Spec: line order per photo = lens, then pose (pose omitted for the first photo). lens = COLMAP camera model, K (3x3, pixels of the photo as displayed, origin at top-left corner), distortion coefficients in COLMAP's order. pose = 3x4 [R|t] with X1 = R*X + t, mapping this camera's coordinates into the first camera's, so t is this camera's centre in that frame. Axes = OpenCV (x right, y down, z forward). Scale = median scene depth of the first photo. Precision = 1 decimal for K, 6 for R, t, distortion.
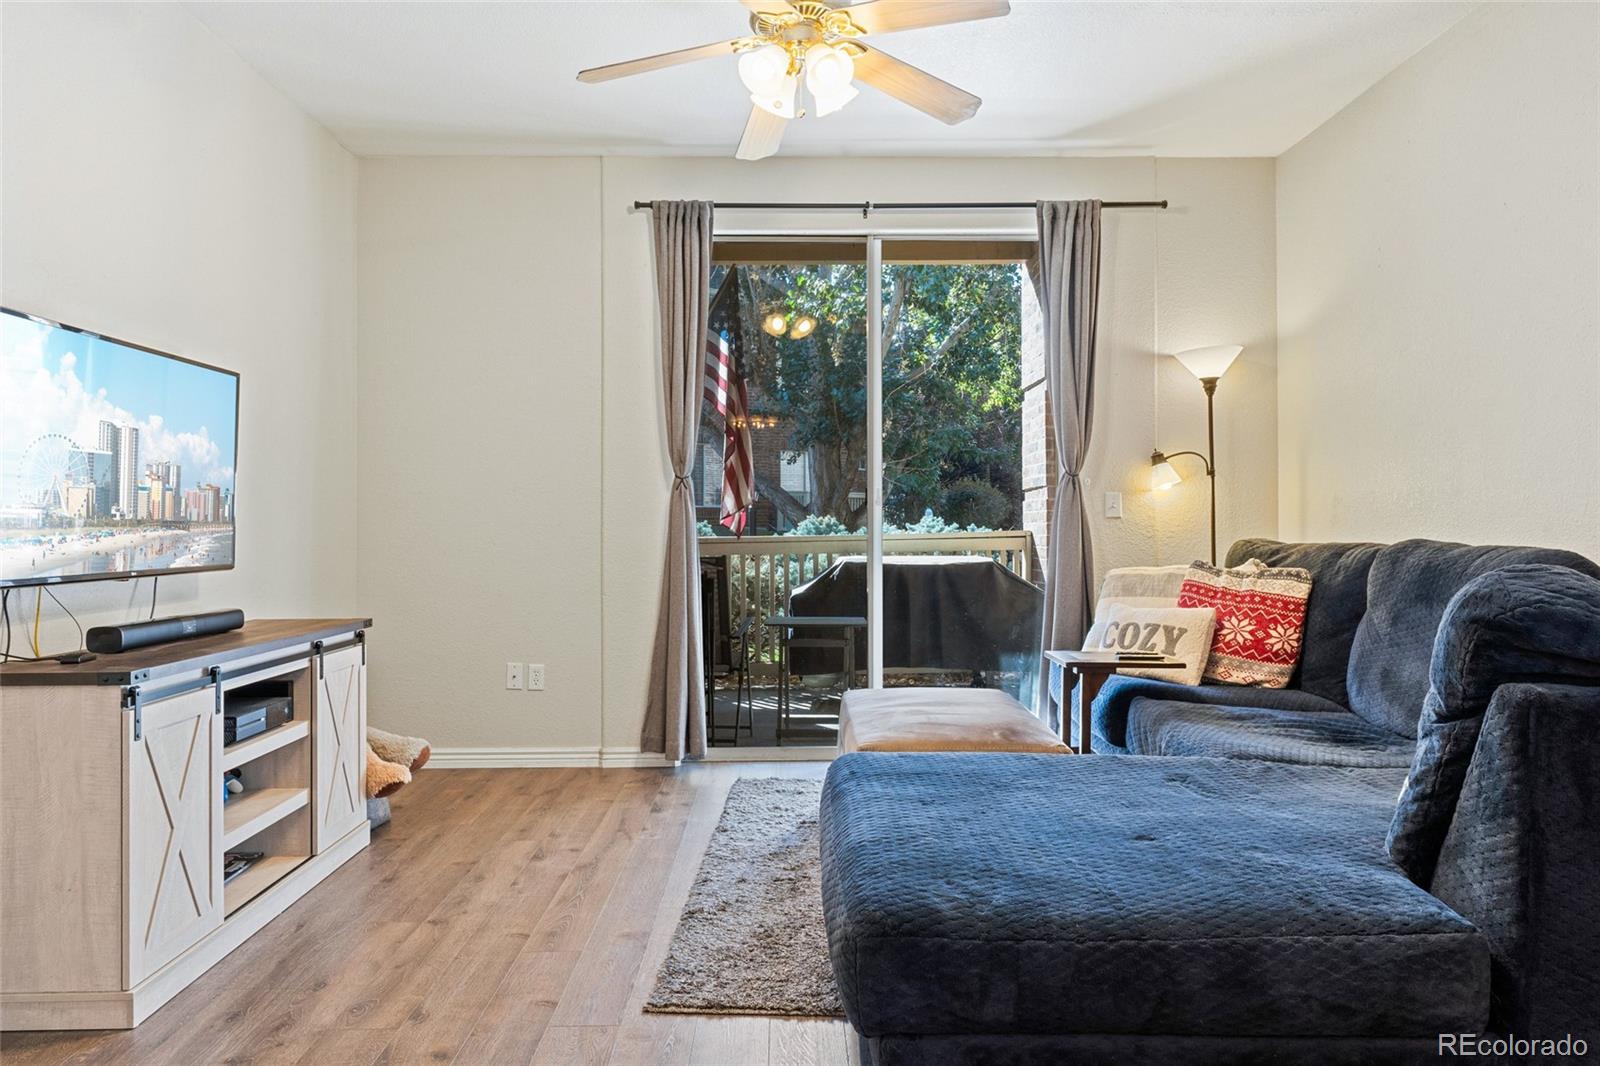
lens RADIAL K [[1054.9, 0, 796.4], [0, 1054.9, 531.3], [0, 0, 1]] dist [-0.005525, -0.000570]
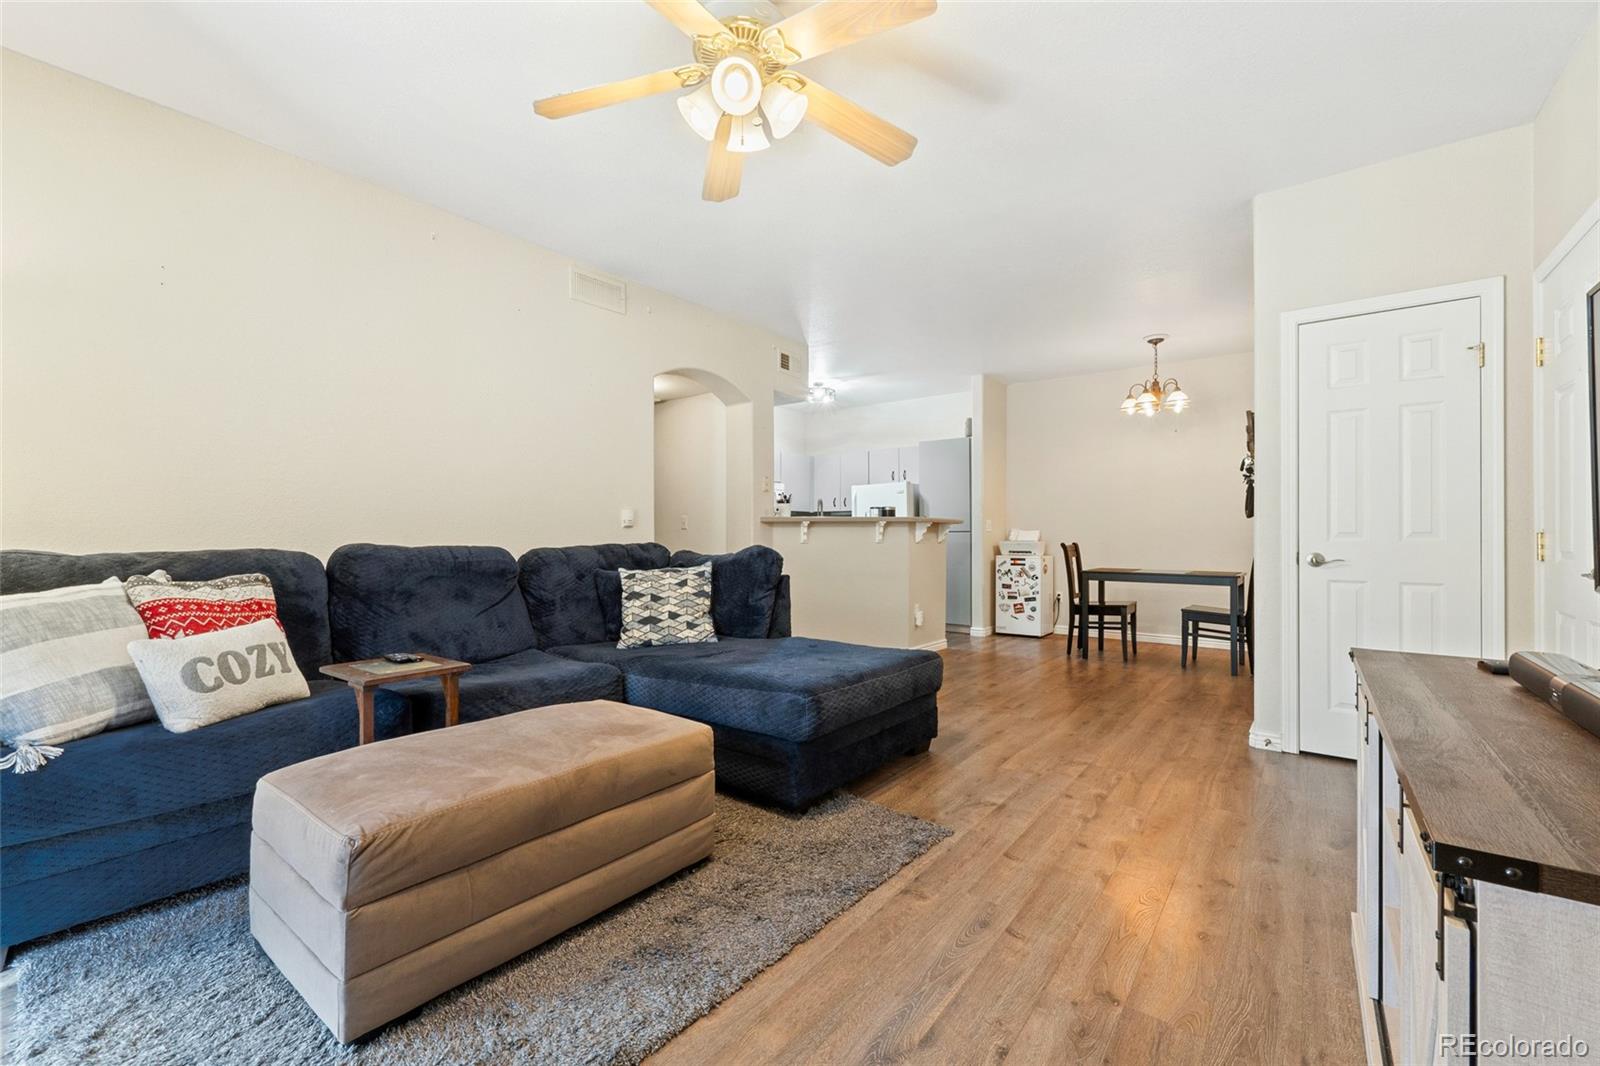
lens RADIAL K [[693.5, 0, 798.3], [0, 693.5, 542.2], [0, 0, 1]] dist [0.008298, 0.000543]
pose [[-0.790848, 0.000546, 0.612013, -0.320611], [0.007789, 0.999928, 0.009172, 0.001225], [-0.611964, 0.012021, -0.790795, 1.045089]]
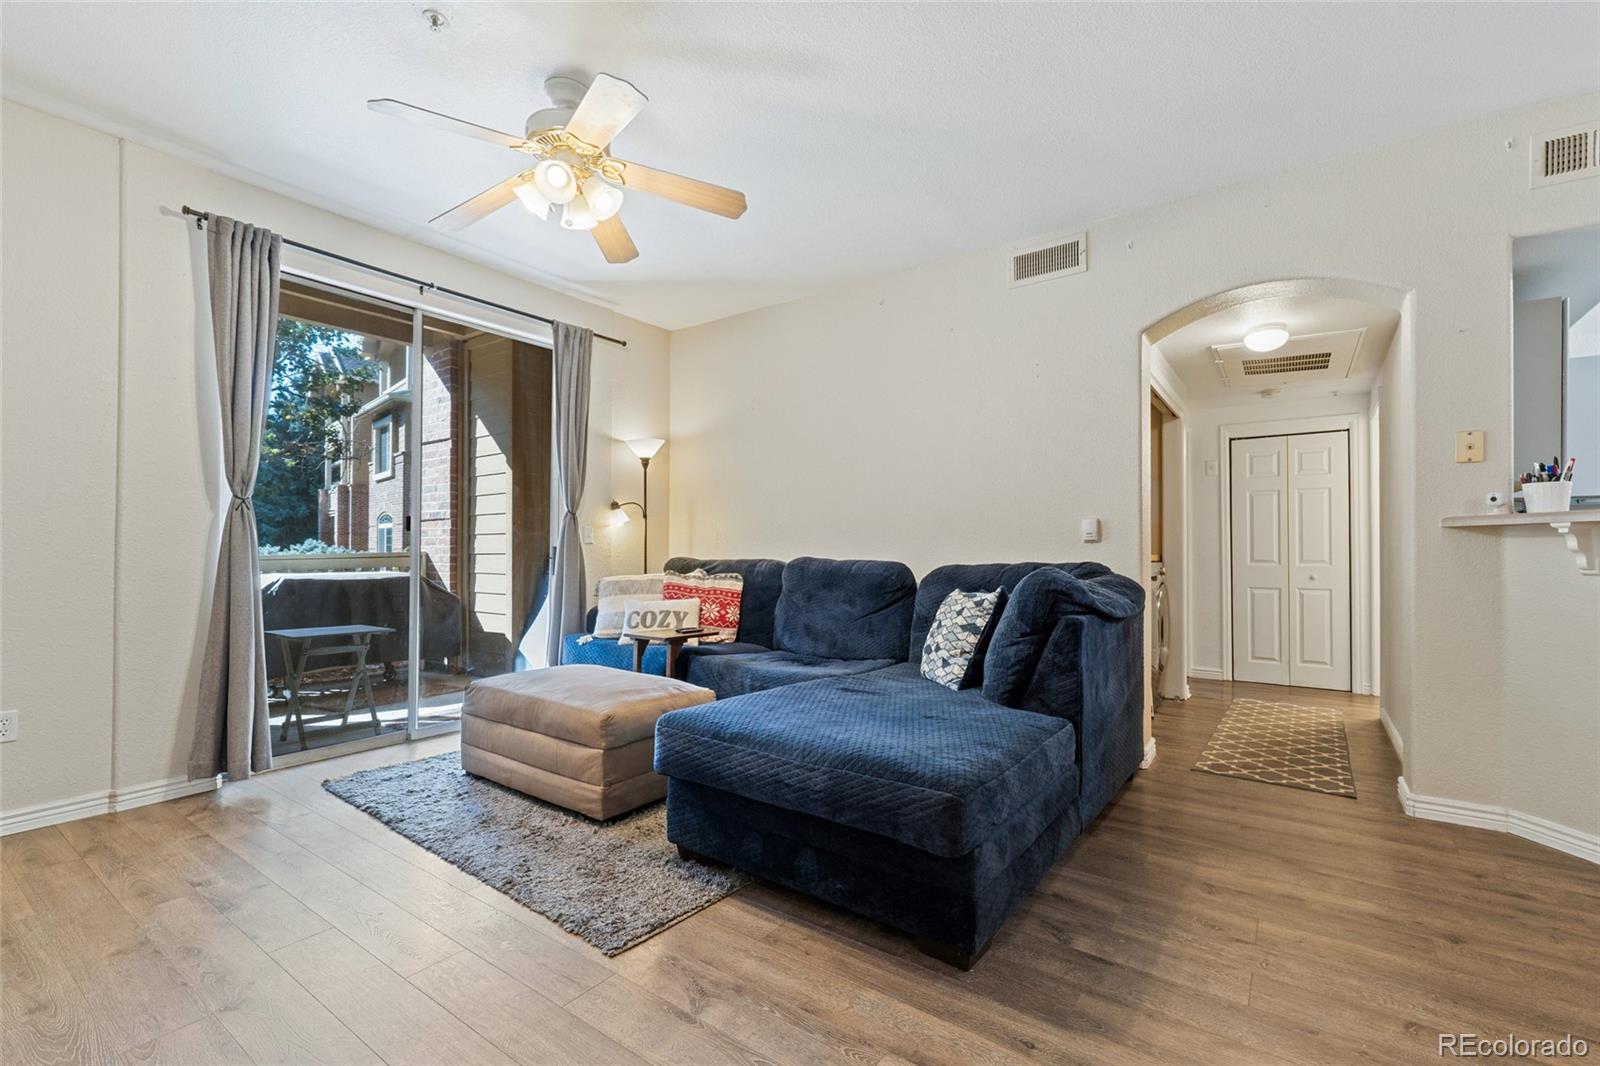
lens RADIAL K [[693.5, 0, 780.6], [0, 693.5, 550.8], [0, 0, 1]] dist [0.008298, 0.000543]
pose [[0.609070, 0.004186, 0.793106, -0.345029], [-0.002535, 0.999991, -0.003330, 0.000182], [-0.793113, 0.000018, 0.609075, 0.196668]]
